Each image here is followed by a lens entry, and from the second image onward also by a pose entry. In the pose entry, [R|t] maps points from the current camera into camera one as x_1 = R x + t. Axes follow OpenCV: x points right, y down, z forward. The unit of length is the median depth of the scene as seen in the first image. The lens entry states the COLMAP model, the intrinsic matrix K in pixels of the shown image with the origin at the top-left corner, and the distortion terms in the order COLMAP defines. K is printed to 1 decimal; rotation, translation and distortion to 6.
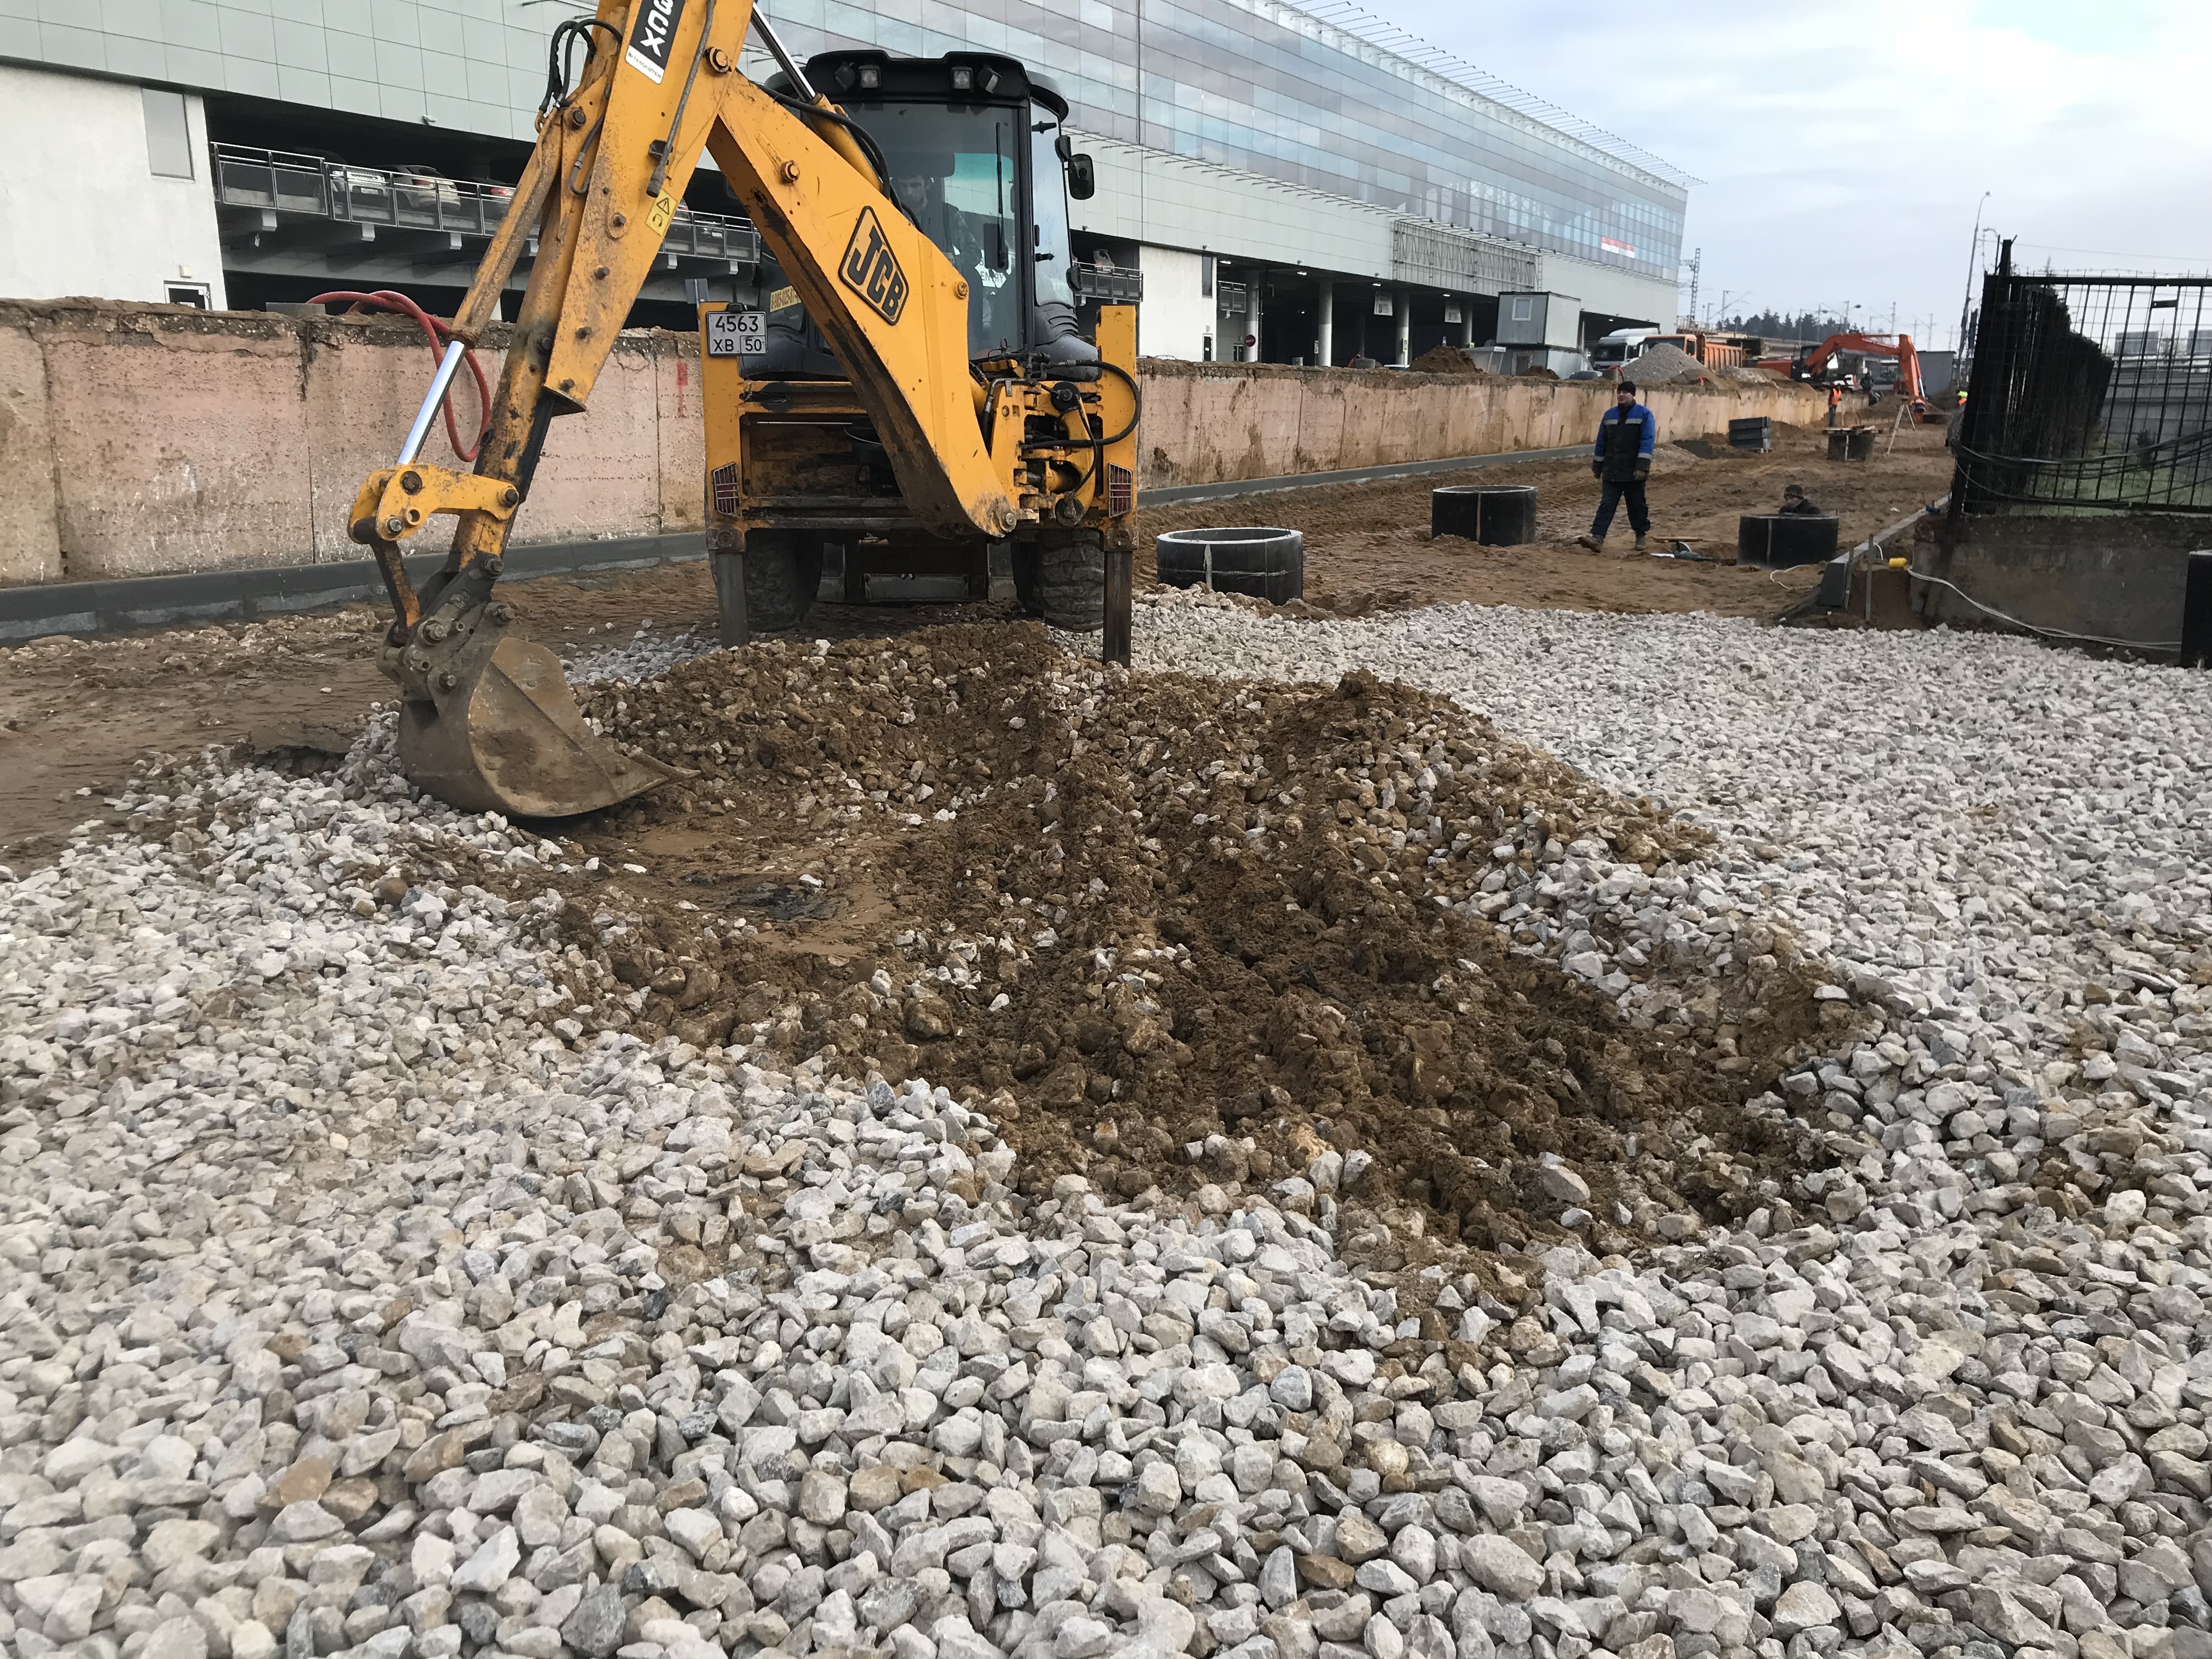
lens RADIAL K [[1695.4, 0, 1106.0], [0, 1695.4, 829.5], [0, 0, 1]] dist [0.176589, -0.514188]
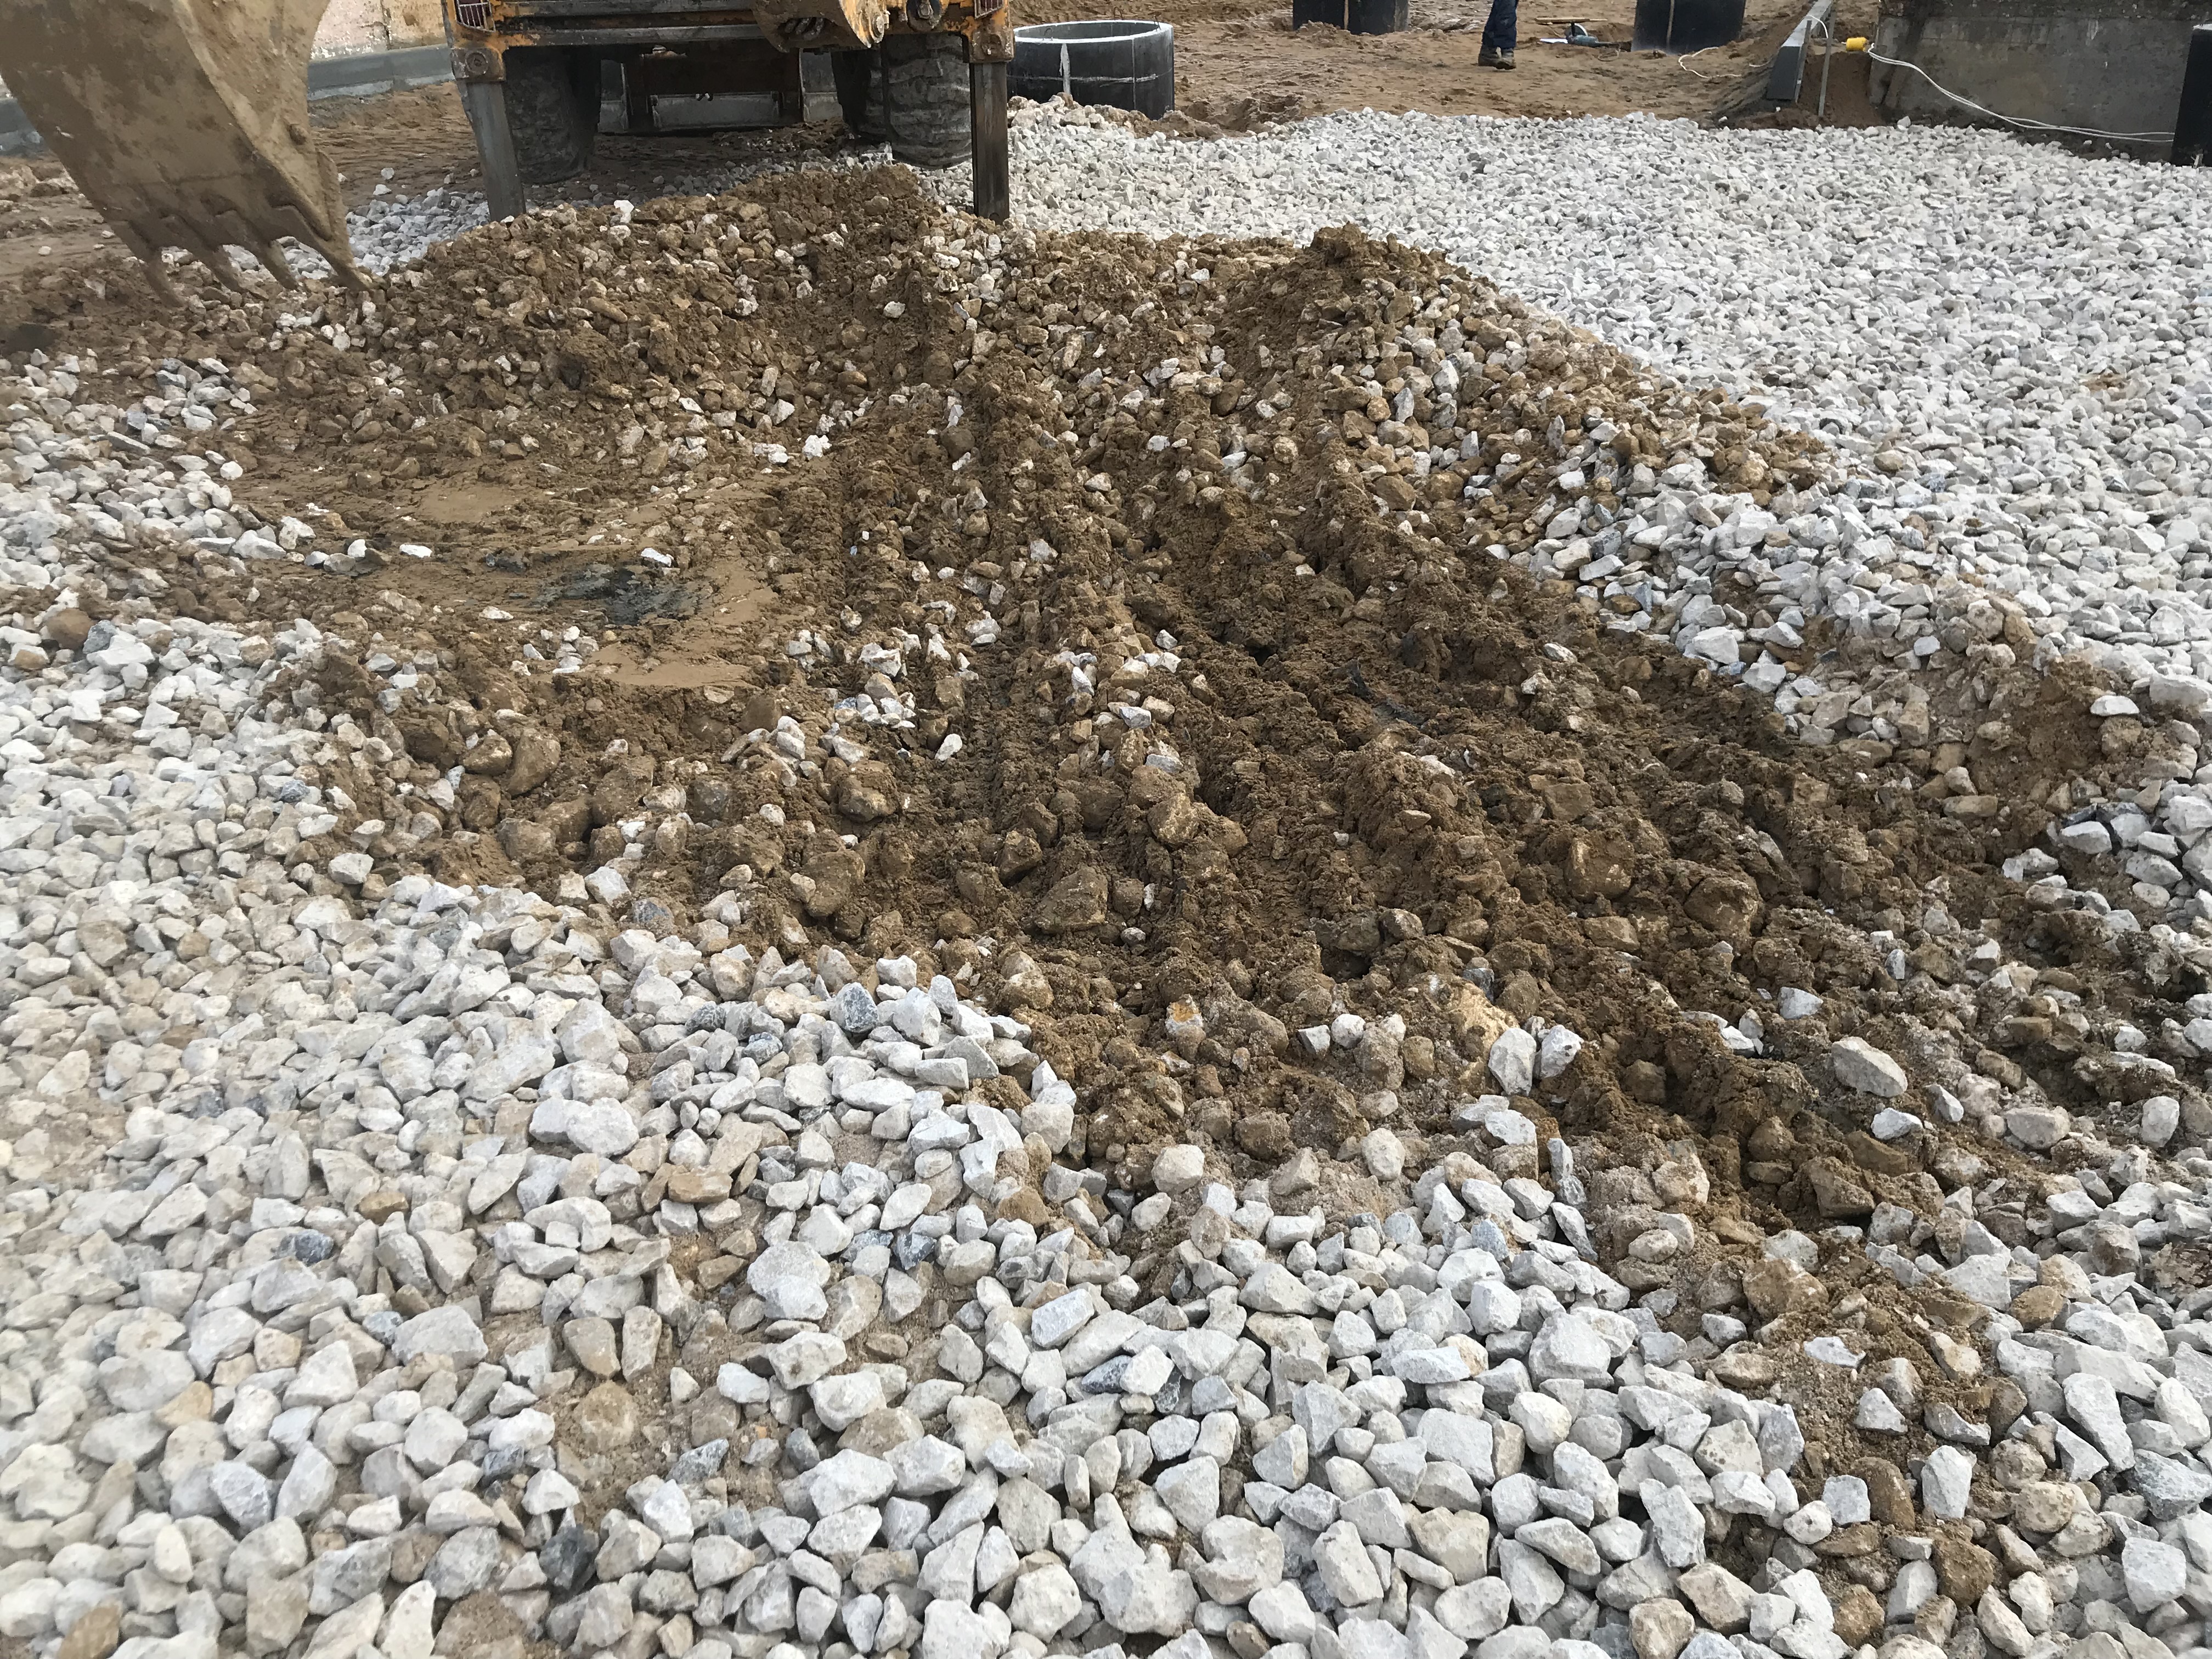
lens RADIAL K [[1820.9, 0, 1106.0], [0, 1820.9, 829.5], [0, 0, 1]] dist [0.029812, -0.023761]
pose [[0.995201, -0.061323, 0.076246, -0.054344], [0.041270, 0.969609, 0.241155, -0.047467], [-0.088717, -0.236851, 0.967487, 0.214462]]
